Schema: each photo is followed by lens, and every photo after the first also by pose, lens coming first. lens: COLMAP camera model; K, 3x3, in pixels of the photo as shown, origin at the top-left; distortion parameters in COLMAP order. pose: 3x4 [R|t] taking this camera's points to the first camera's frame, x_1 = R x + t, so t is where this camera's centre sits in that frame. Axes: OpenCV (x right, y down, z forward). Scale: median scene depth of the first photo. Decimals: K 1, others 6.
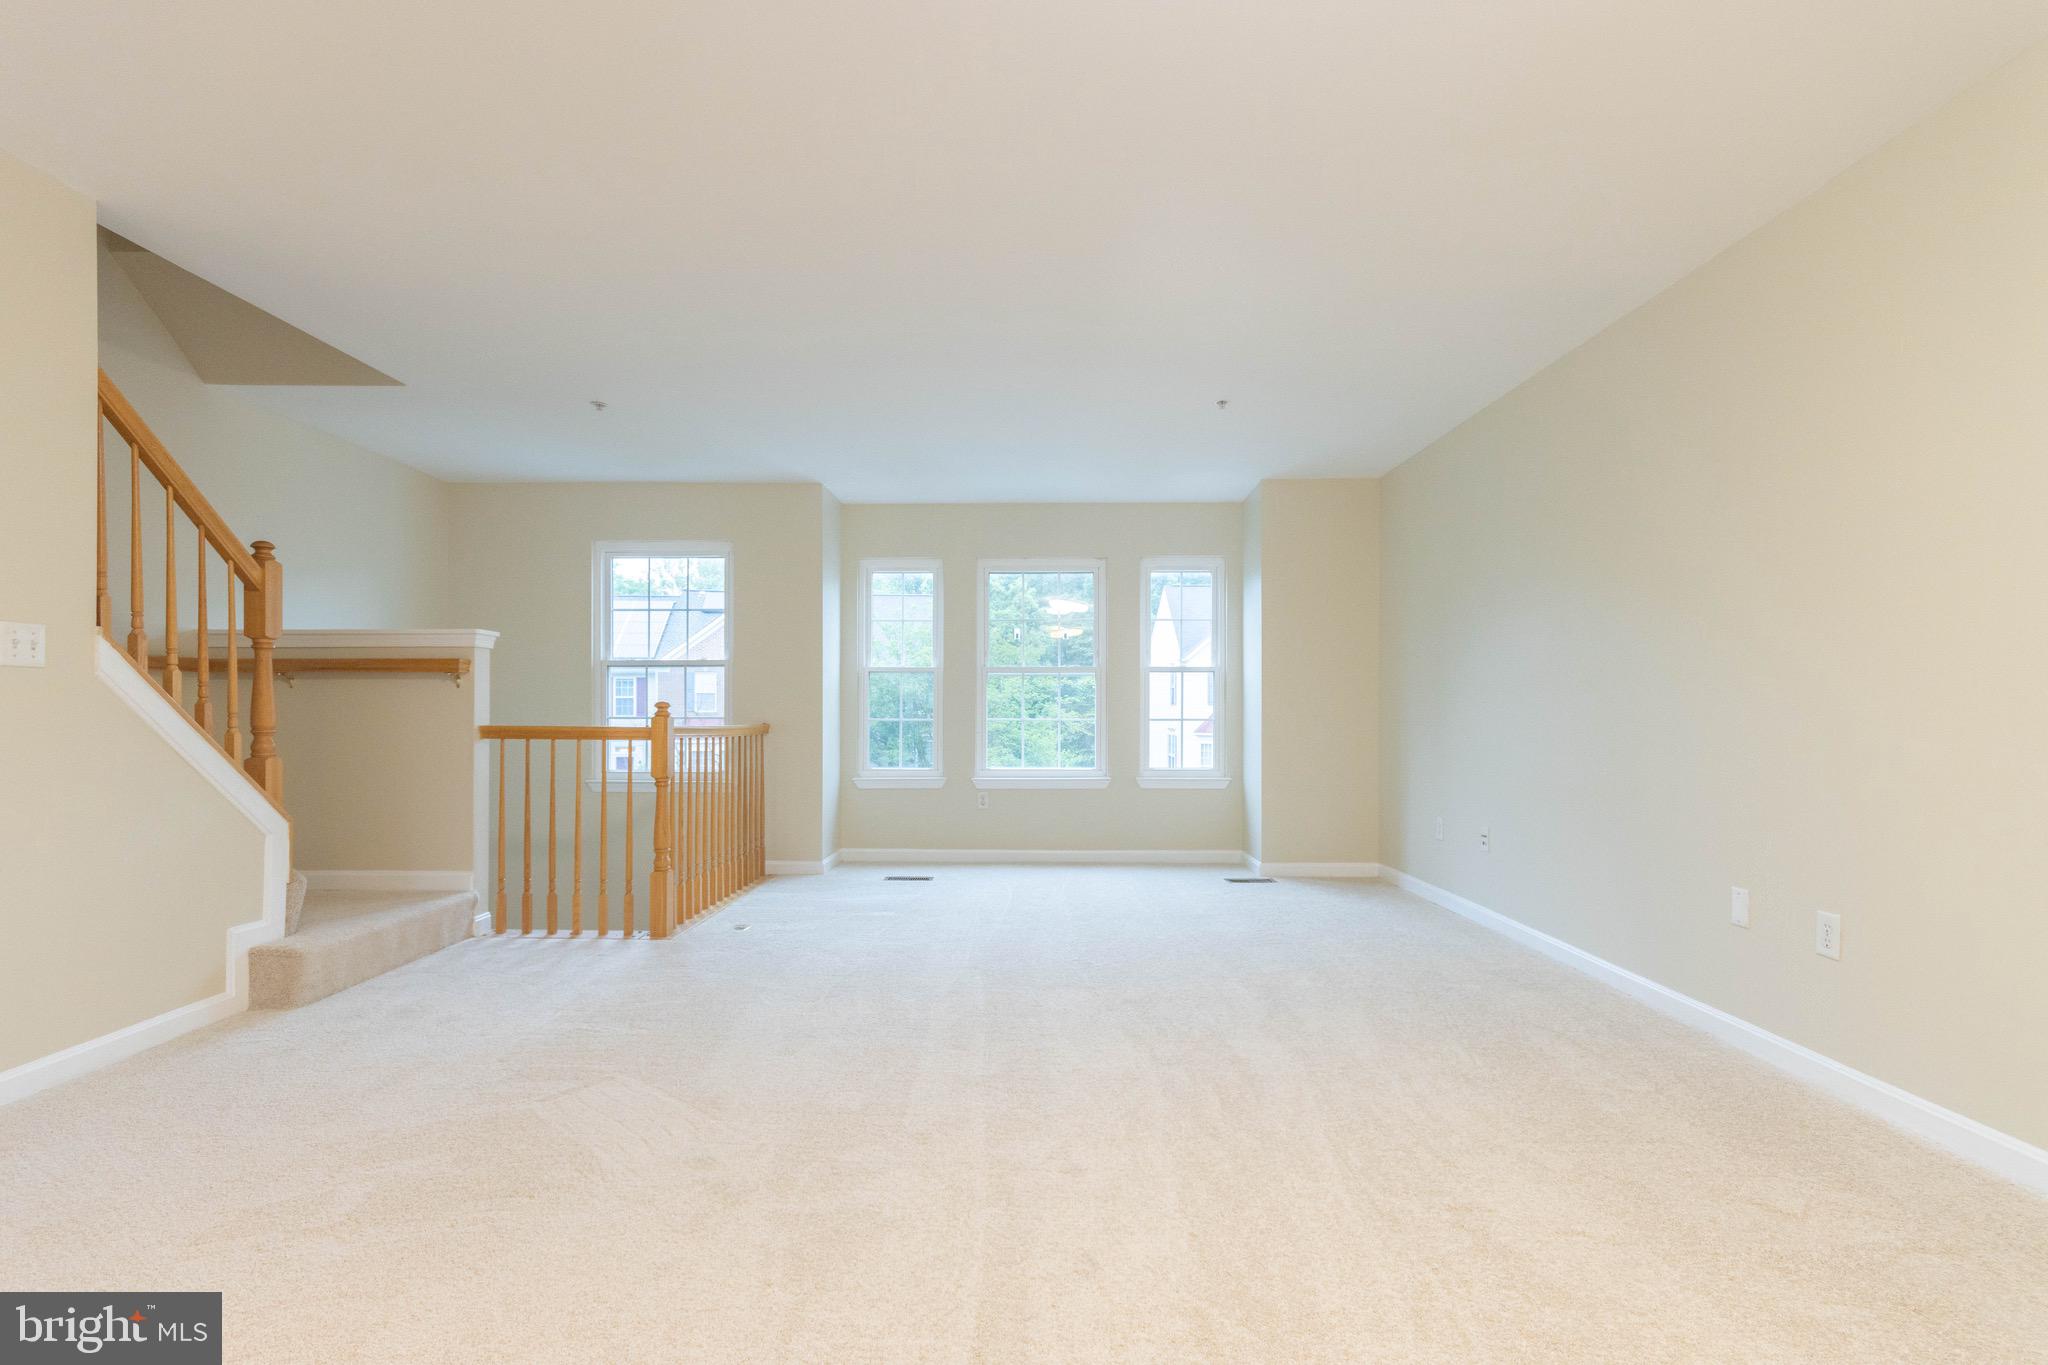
lens RADIAL K [[965.5, 0, 1022.9], [0, 965.5, 703.1], [0, 0, 1]] dist [-0.002053, -0.000026]
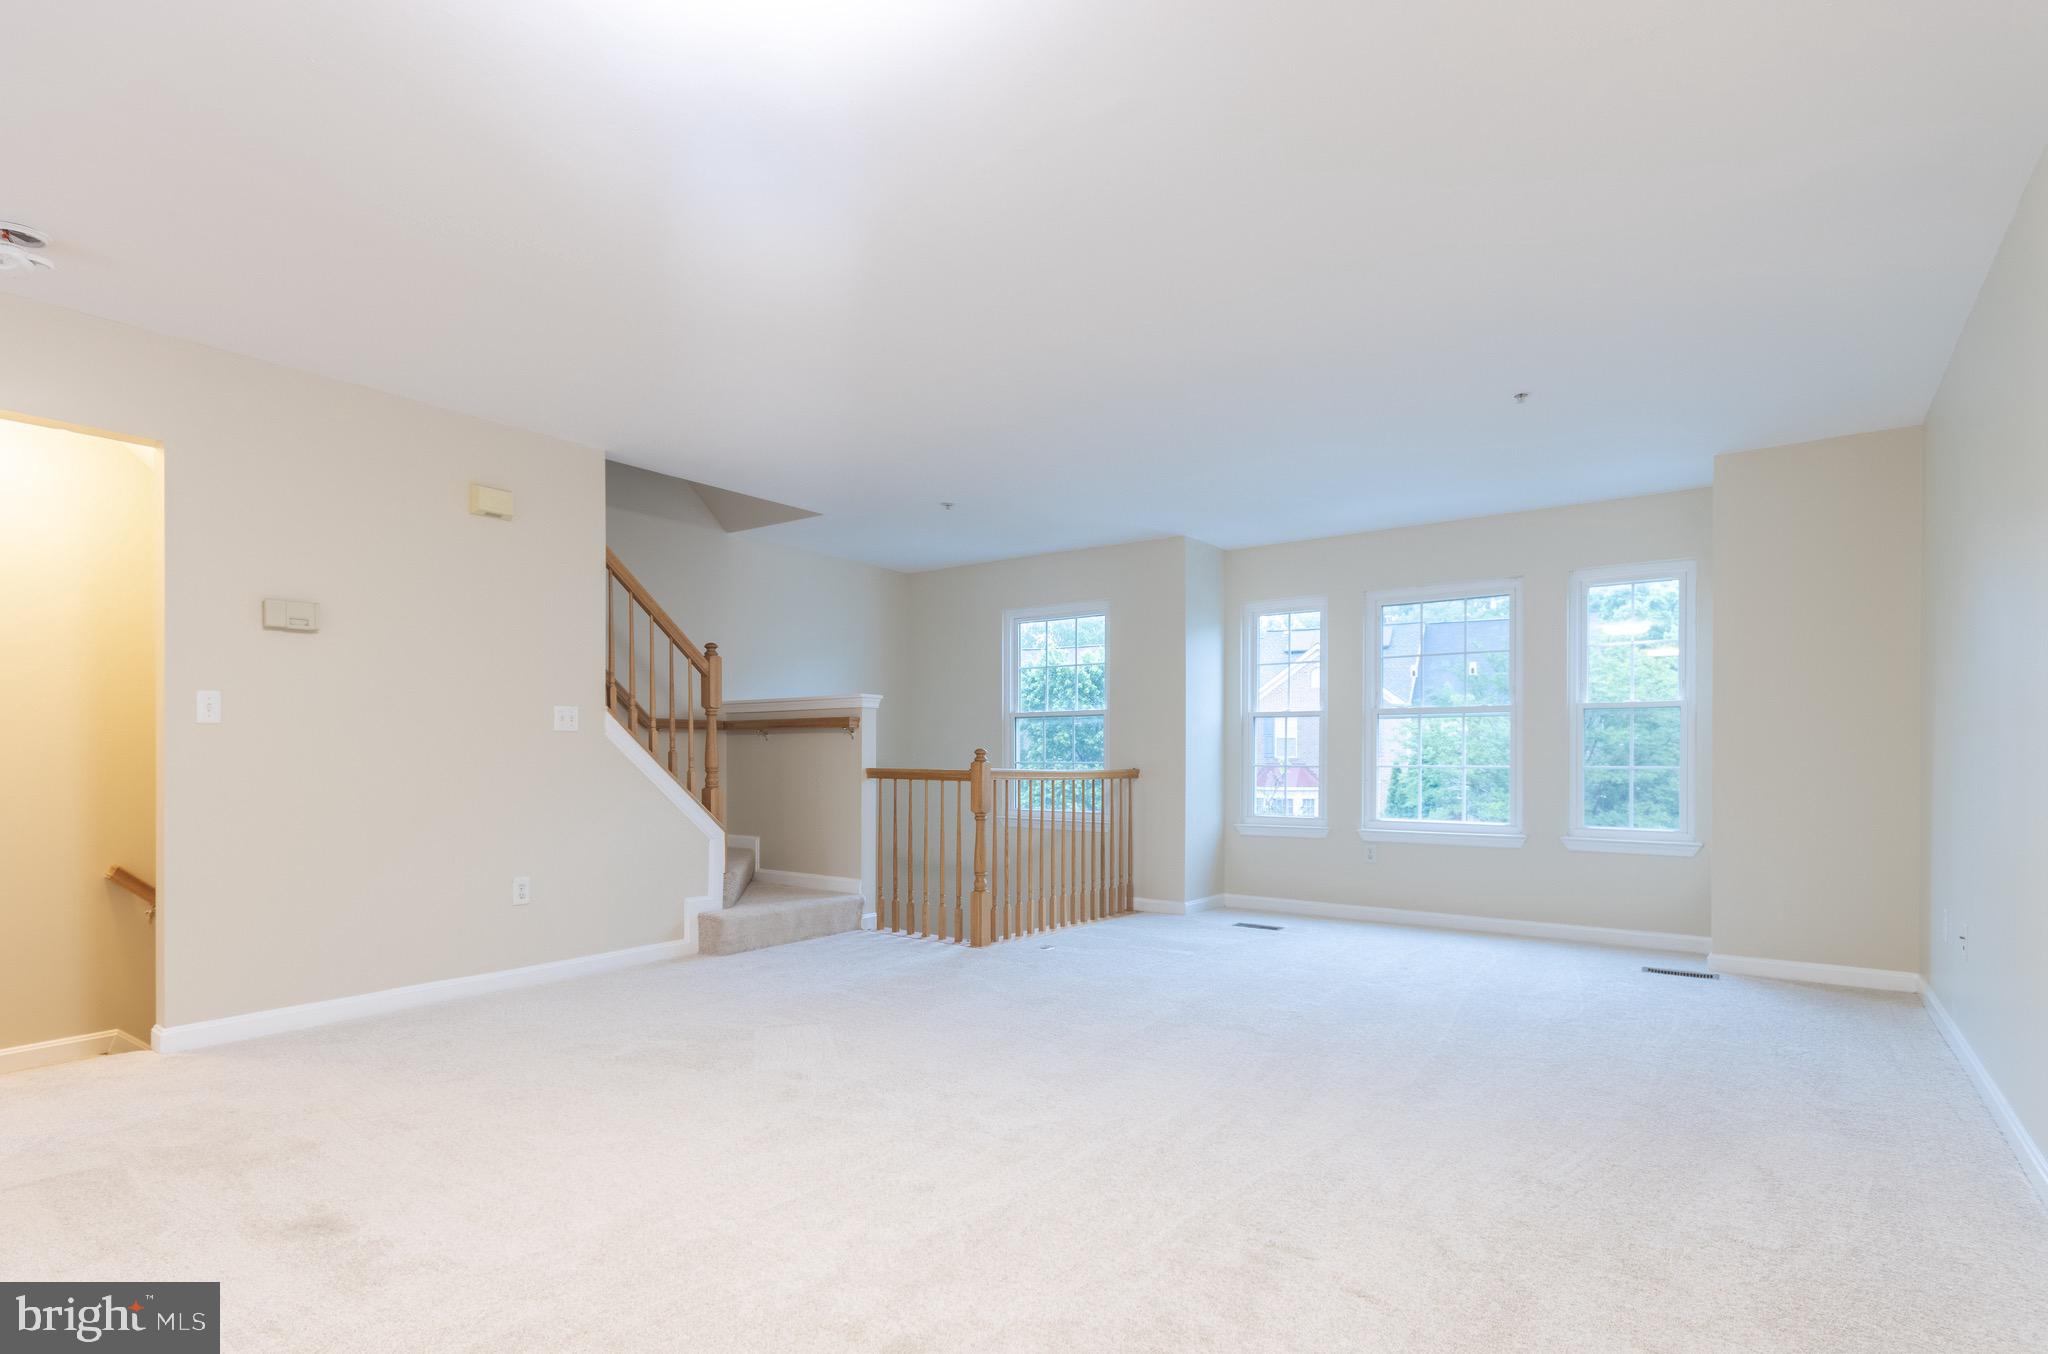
lens RADIAL K [[1082.3, 0, 1020.7], [0, 1082.3, 756.5], [0, 0, 1]] dist [-0.030351, 0.000246]
pose [[0.790636, 0.000325, -0.612286, 0.490847], [0.004460, 0.999970, 0.006290, -0.000263], [0.612270, -0.007704, 0.790611, -0.023677]]
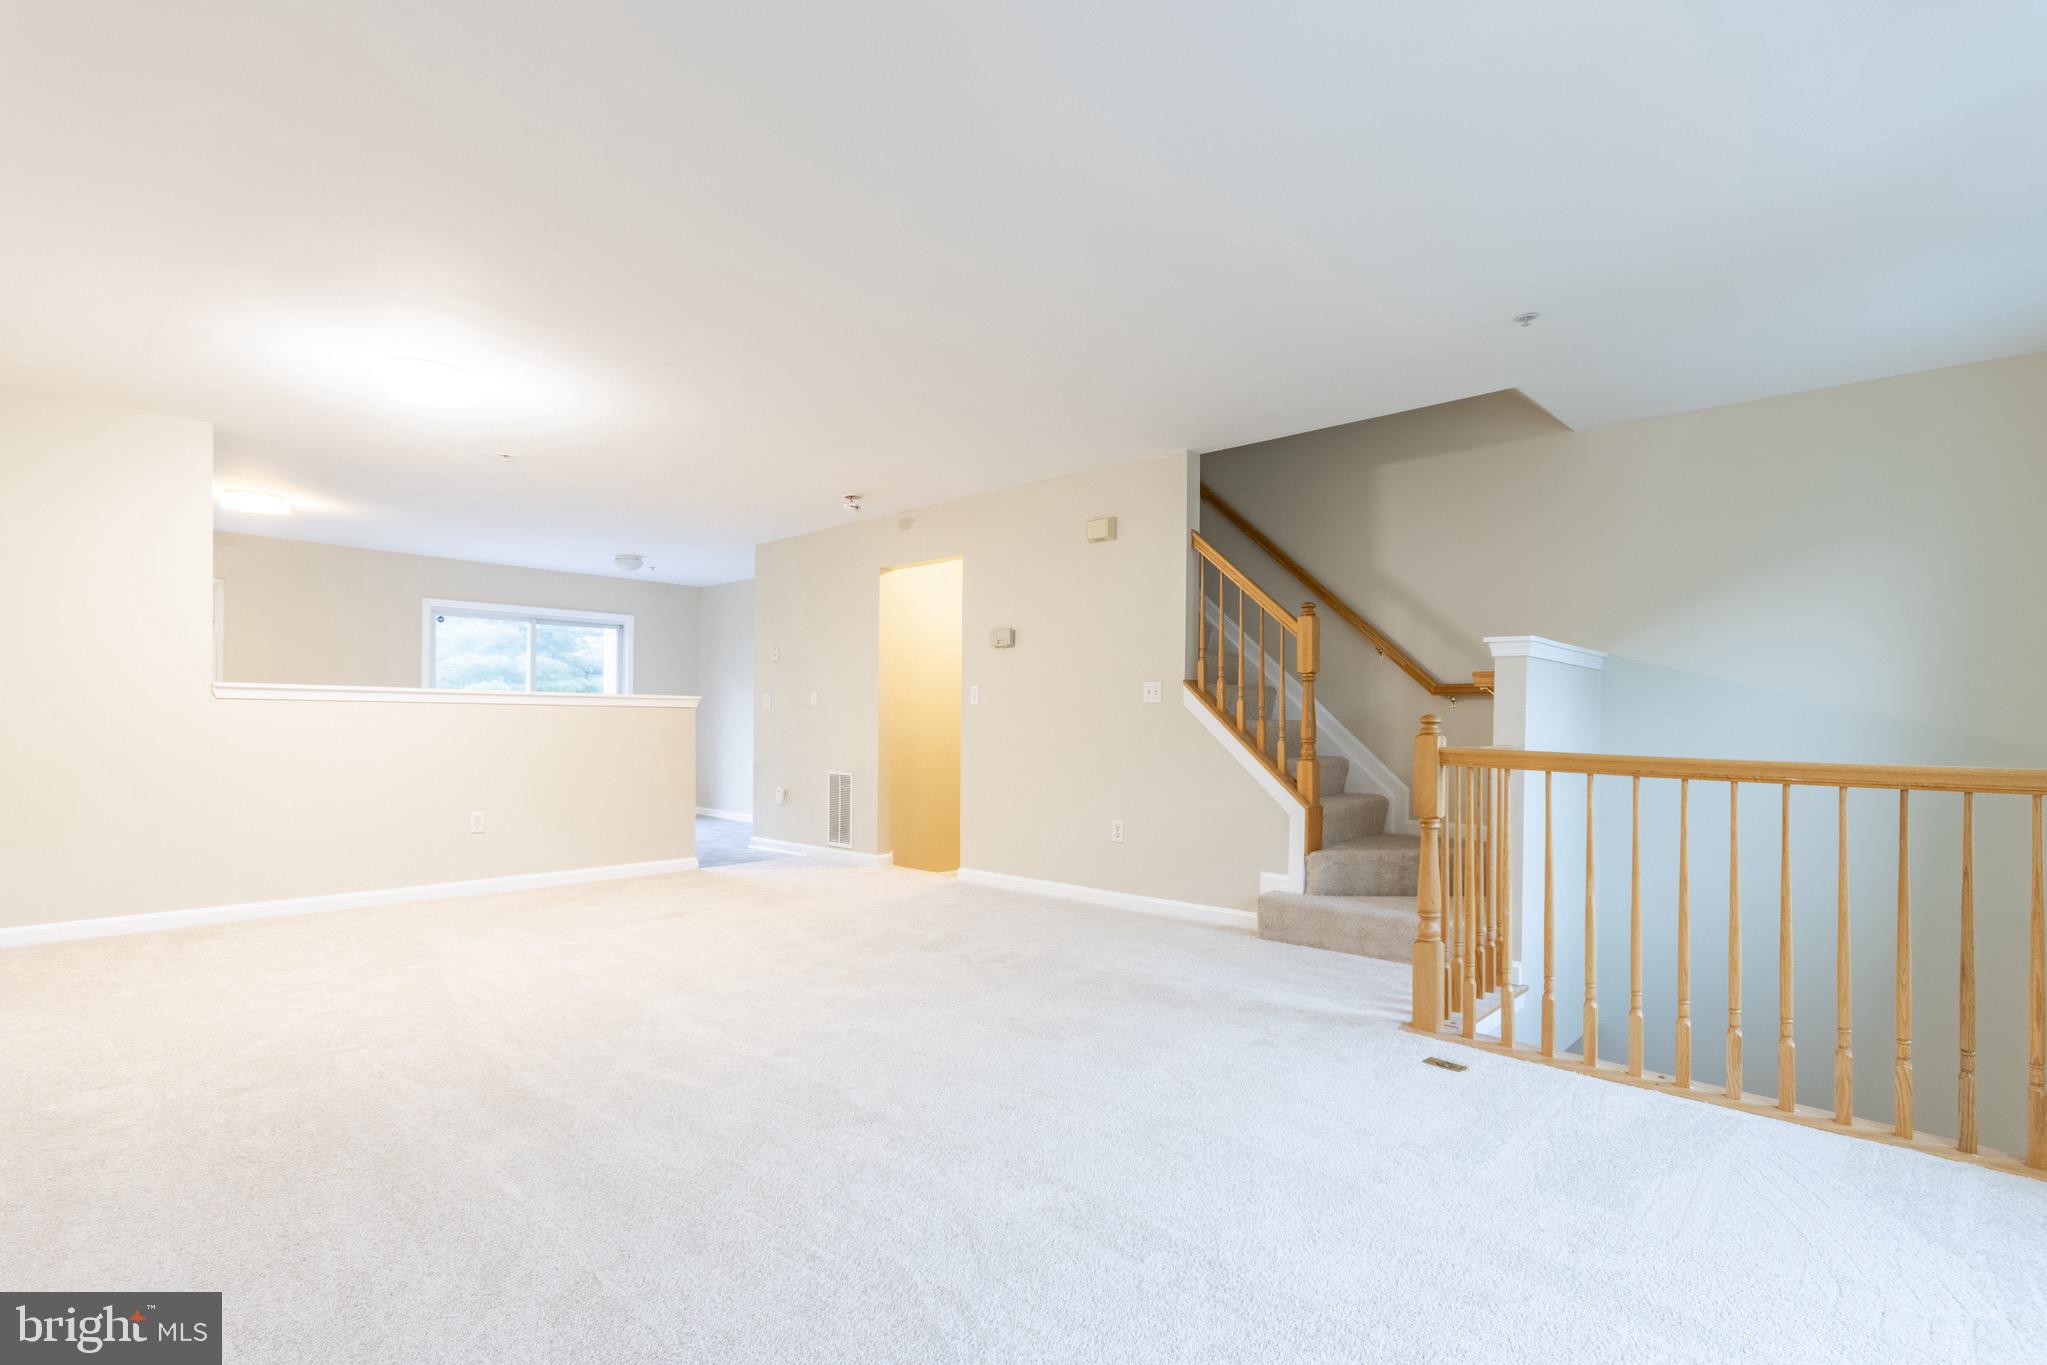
lens RADIAL K [[965.1, 0, 1022.4], [0, 965.1, 703.1], [0, 0, 1]] dist [-0.002053, -0.000026]
pose [[-0.645909, -0.015848, -0.763250, 0.432844], [-0.009992, 0.999874, -0.012305, -0.005629], [0.763349, -0.000322, -0.645986, 1.287140]]
